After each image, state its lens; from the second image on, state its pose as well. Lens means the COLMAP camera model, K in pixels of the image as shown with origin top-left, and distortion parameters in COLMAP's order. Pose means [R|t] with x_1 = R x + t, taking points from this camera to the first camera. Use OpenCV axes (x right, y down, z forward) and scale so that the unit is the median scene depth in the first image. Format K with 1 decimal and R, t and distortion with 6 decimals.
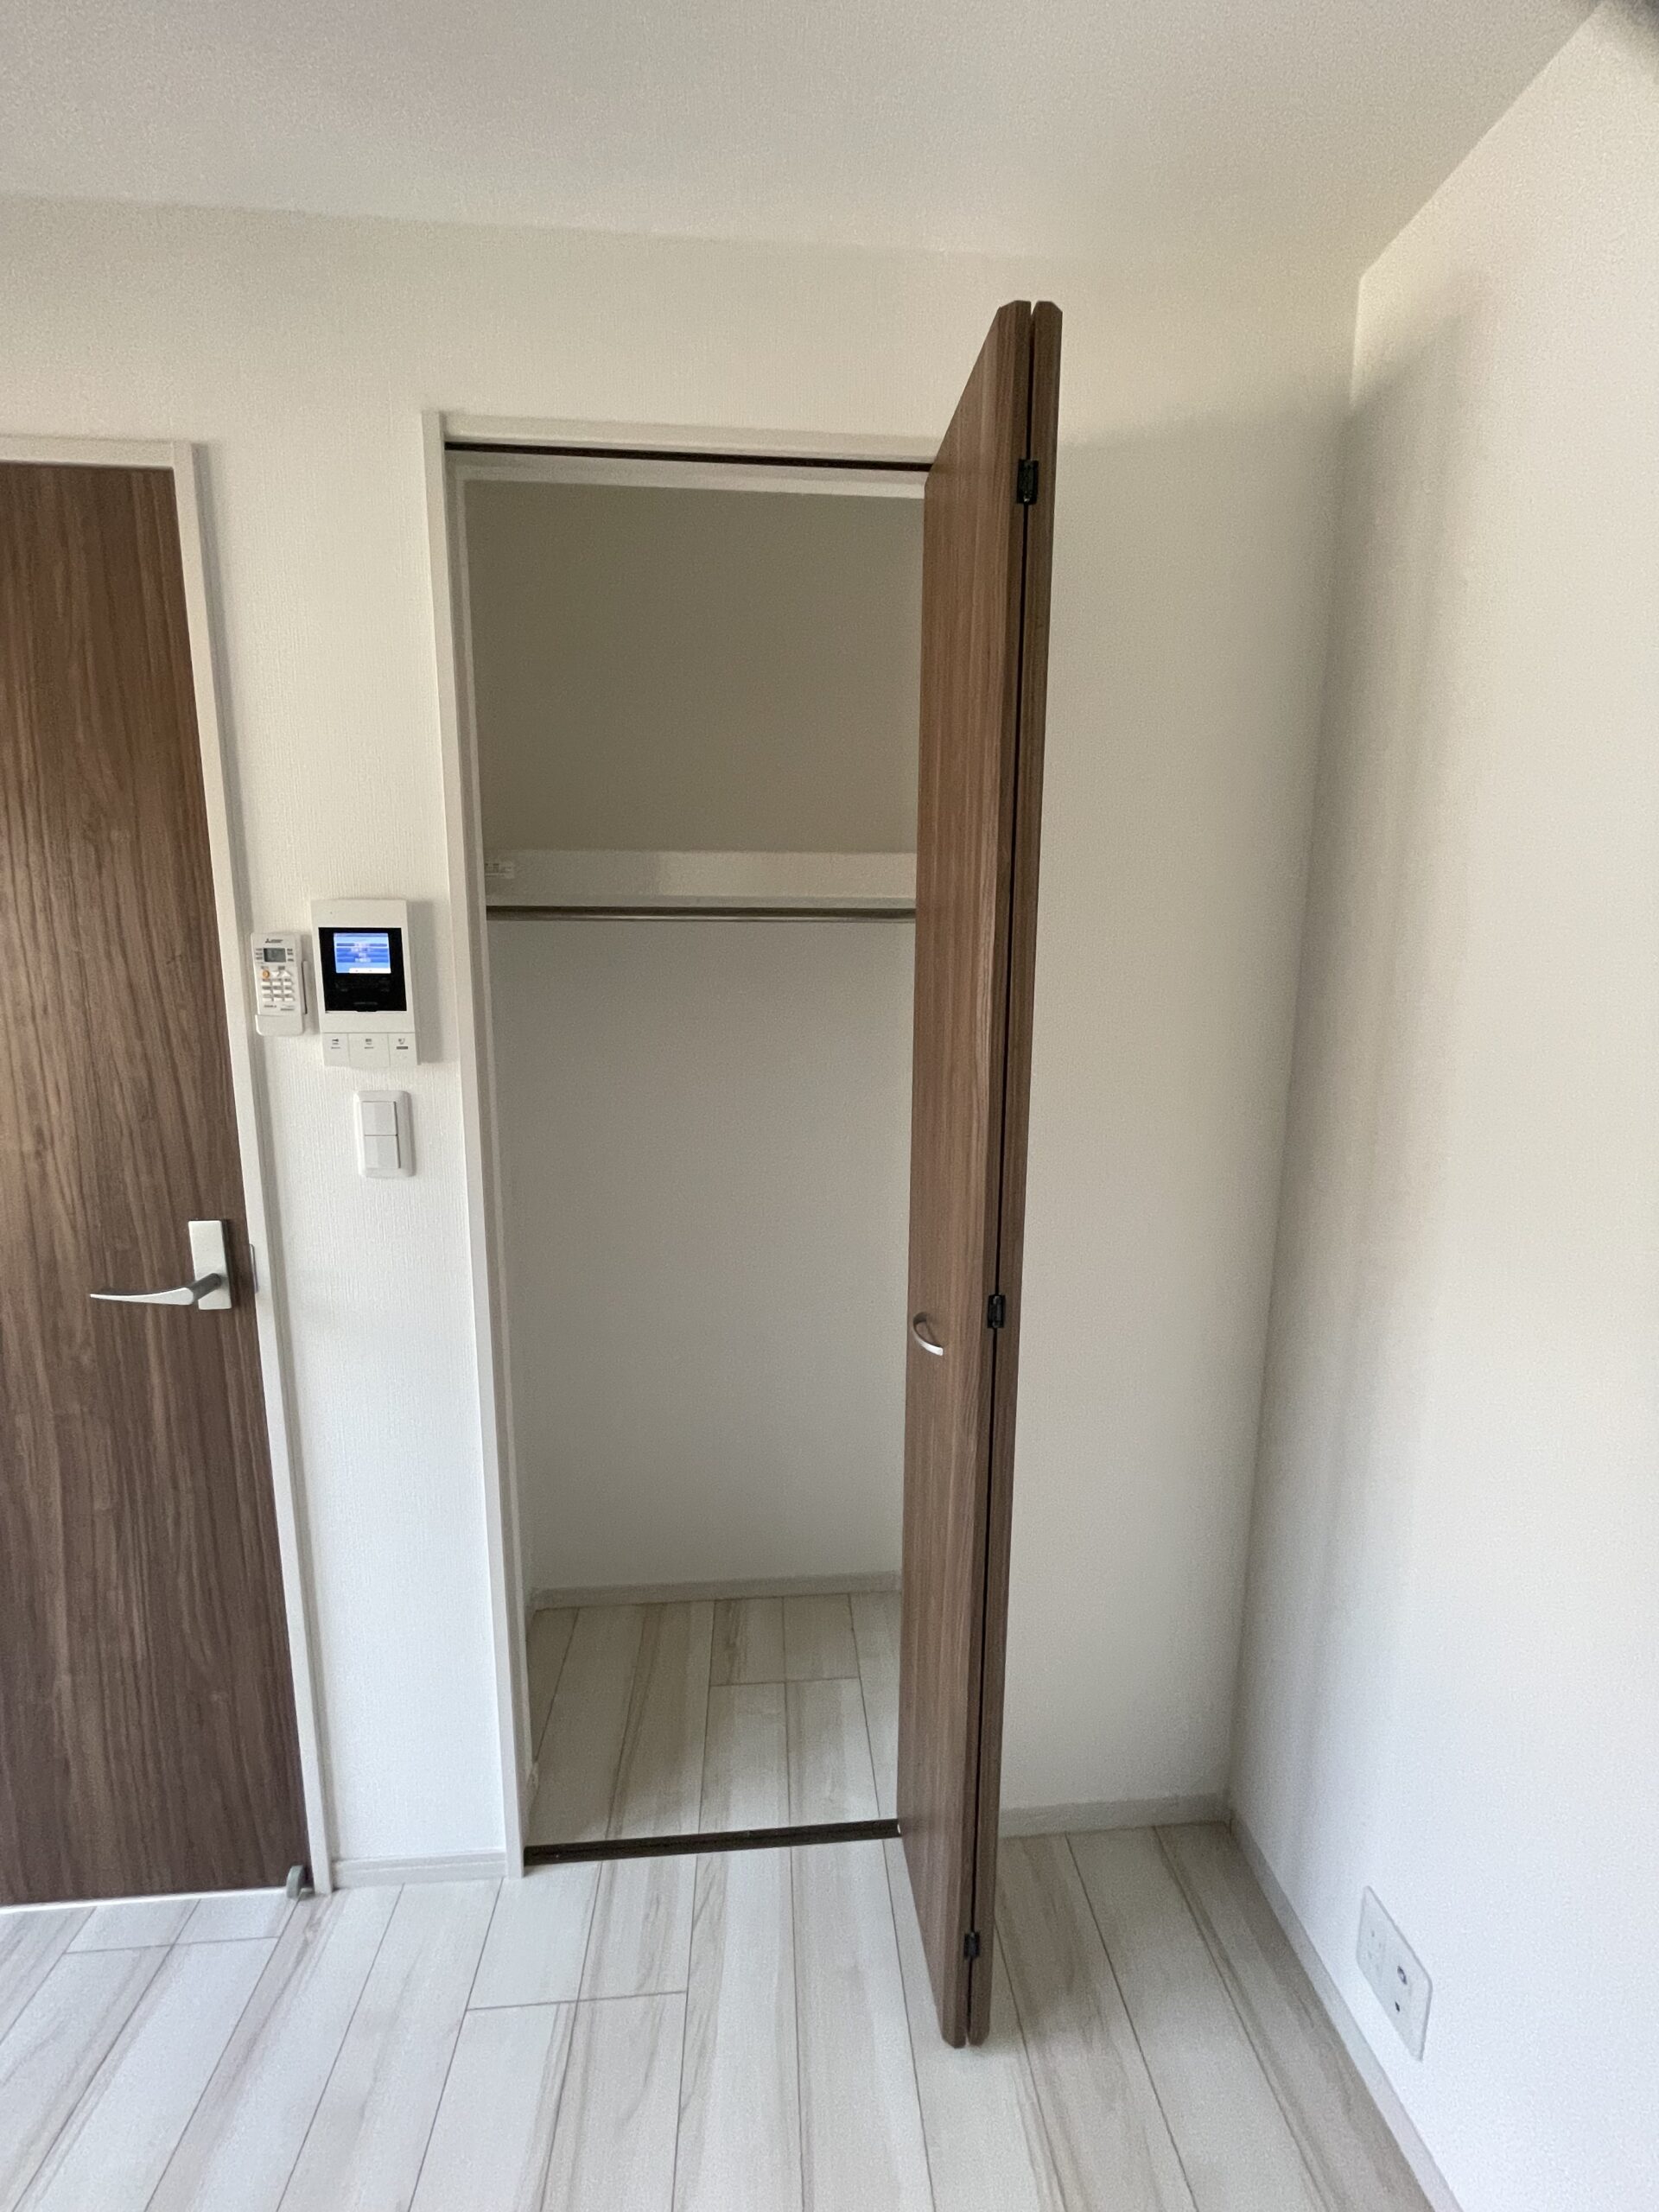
lens RADIAL K [[887.0, 0, 829.5], [0, 887.0, 1106.0], [0, 0, 1]] dist [-0.001987, -0.002399]
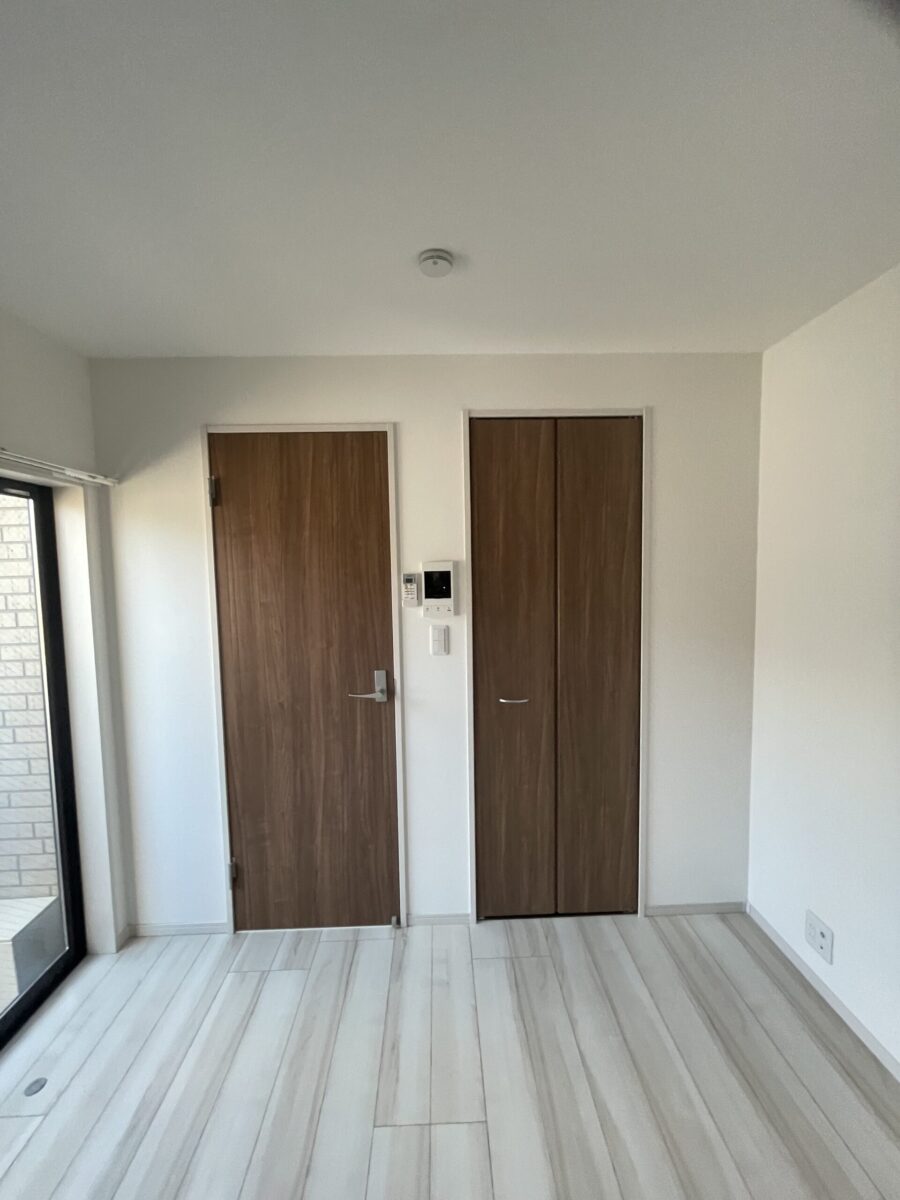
lens RADIAL K [[481.2, 0, 450.0], [0, 481.2, 600.0], [0, 0, 1]] dist [-0.001987, -0.002399]
pose [[0.998659, -0.019191, -0.048084, -0.389170], [0.014913, 0.996027, -0.087797, 0.039850], [0.049578, 0.086962, 0.994977, -0.590568]]
